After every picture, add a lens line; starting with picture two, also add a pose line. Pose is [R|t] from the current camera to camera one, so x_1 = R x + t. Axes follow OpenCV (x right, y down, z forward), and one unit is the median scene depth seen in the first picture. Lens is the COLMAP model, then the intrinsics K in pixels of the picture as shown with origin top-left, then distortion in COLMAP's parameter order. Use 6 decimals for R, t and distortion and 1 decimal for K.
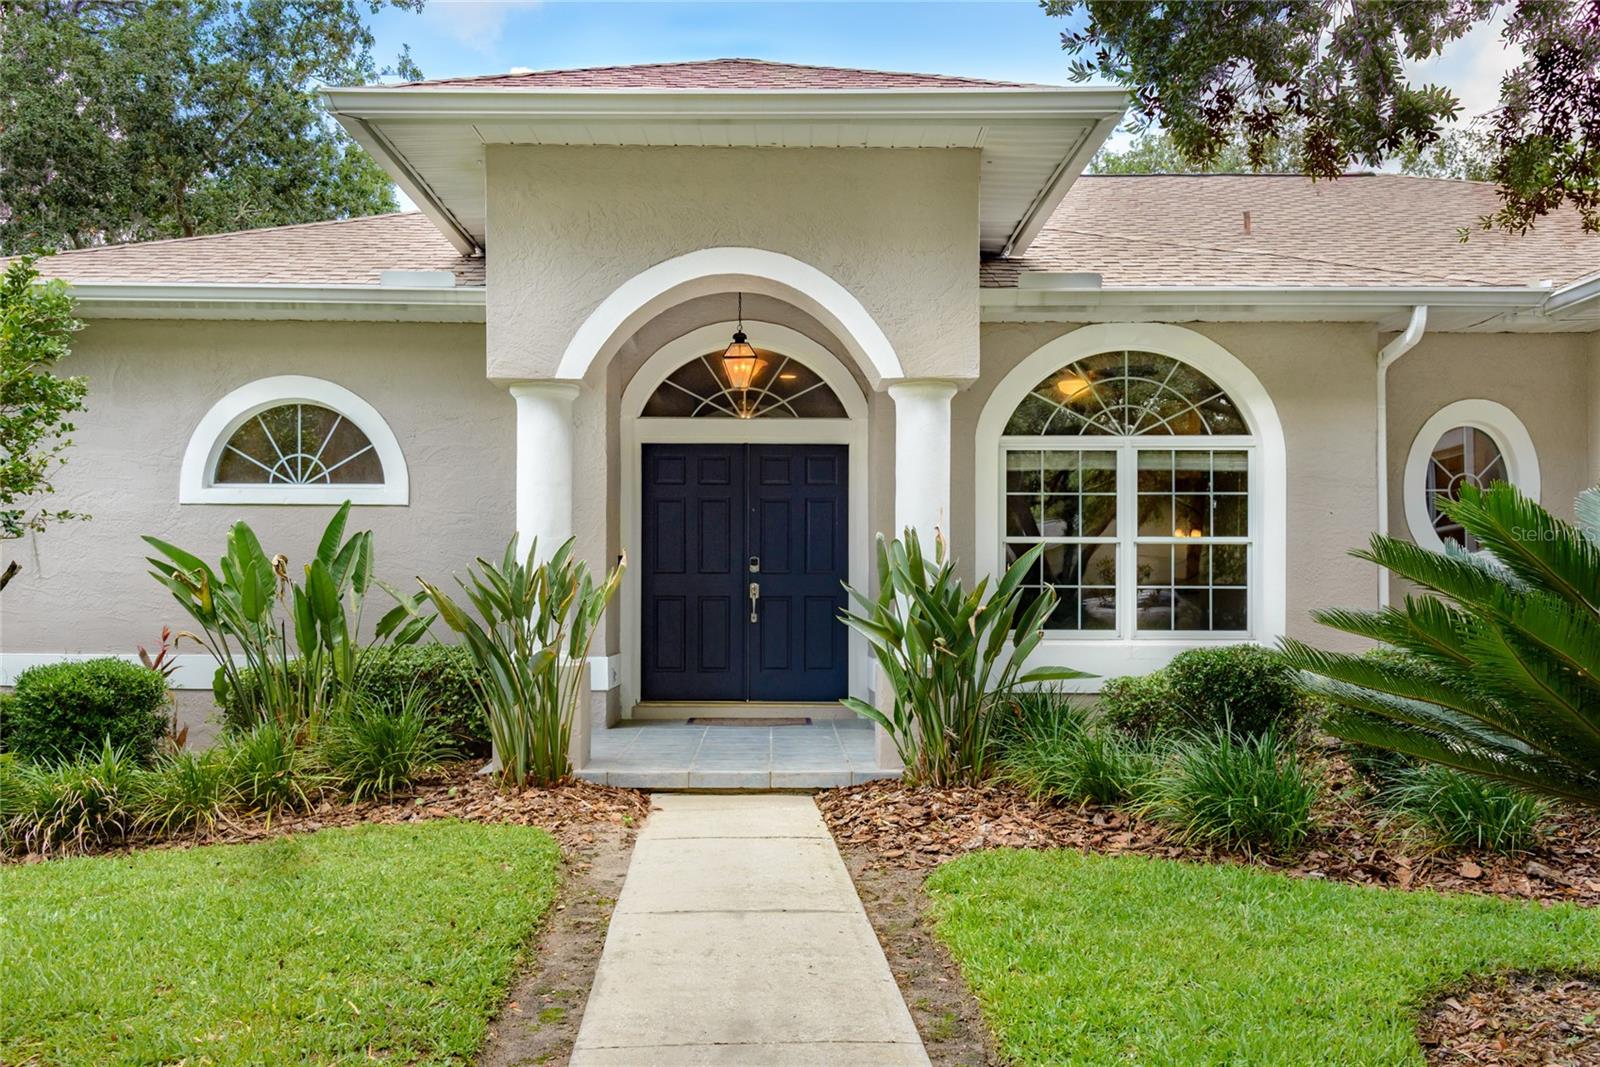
lens RADIAL K [[1591.5, 0, 801.9], [0, 1591.5, 532.9], [0, 0, 1]] dist [0.010504, 0.000000]
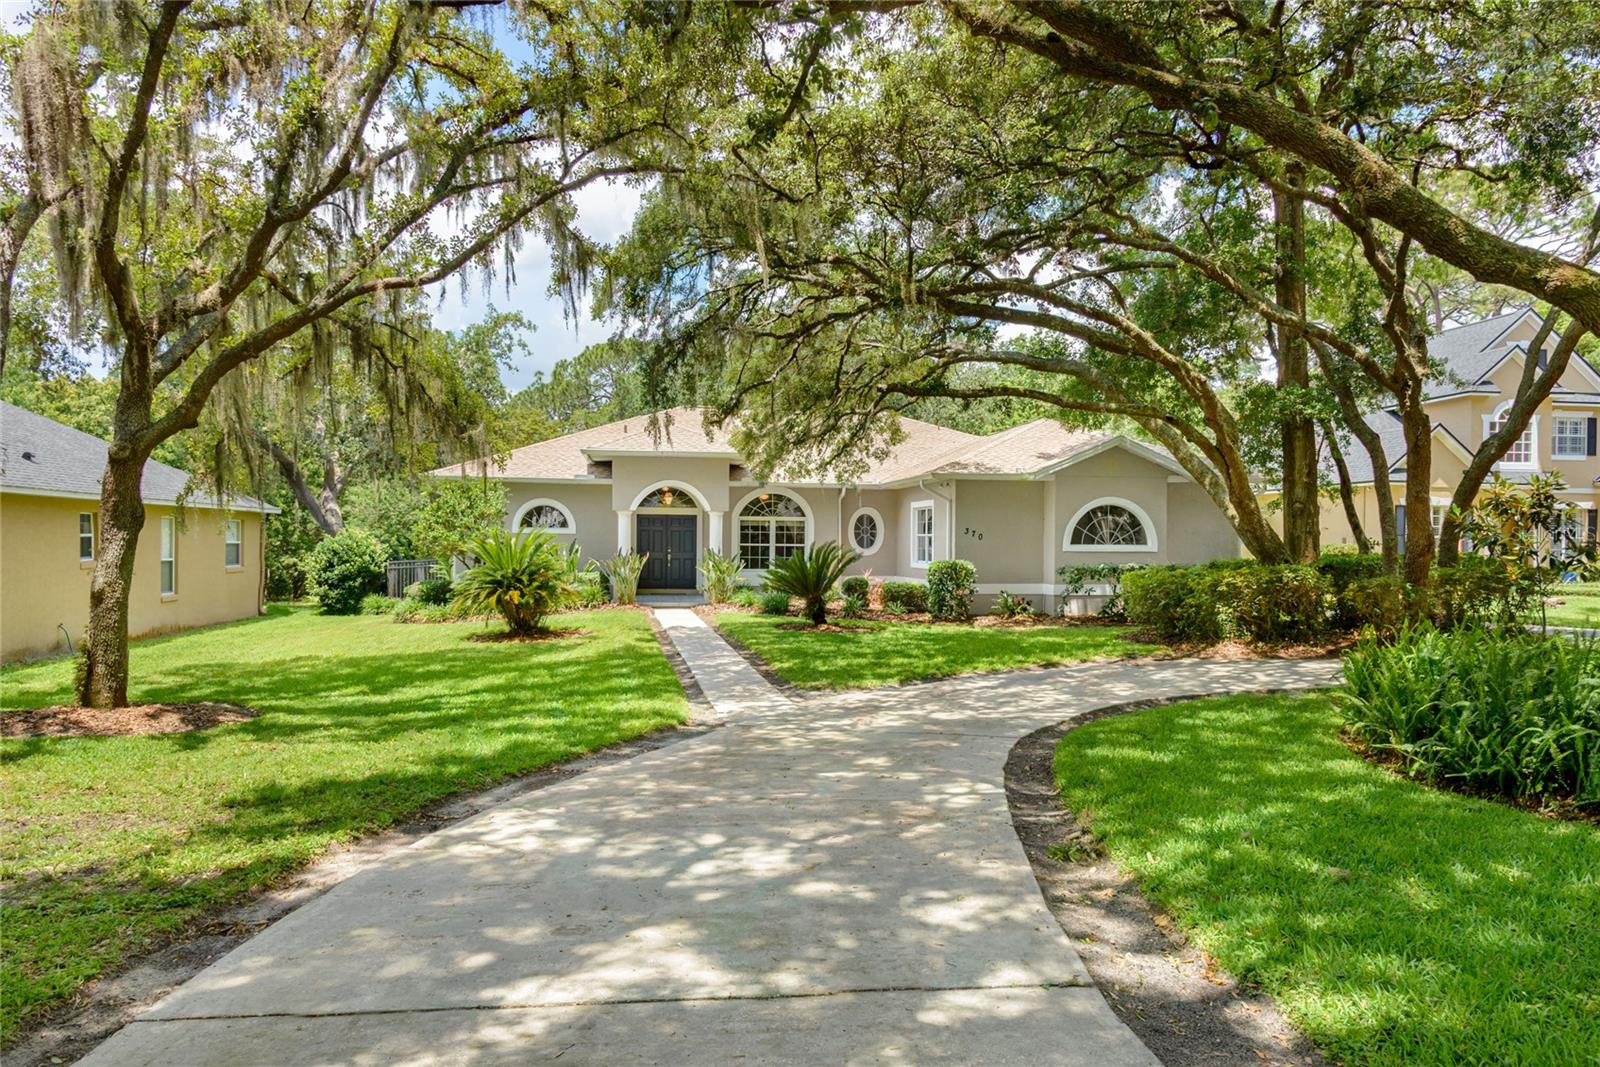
lens RADIAL K [[1121.8, 0, 797.7], [0, 1121.8, 543.1], [0, 0, 1]] dist [0.010530, -0.013155]
pose [[0.991219, 0.007469, 0.132017, -0.081296], [-0.007432, 0.999972, -0.000771, 0.001971], [-0.132019, -0.000217, 0.991247, -1.586417]]
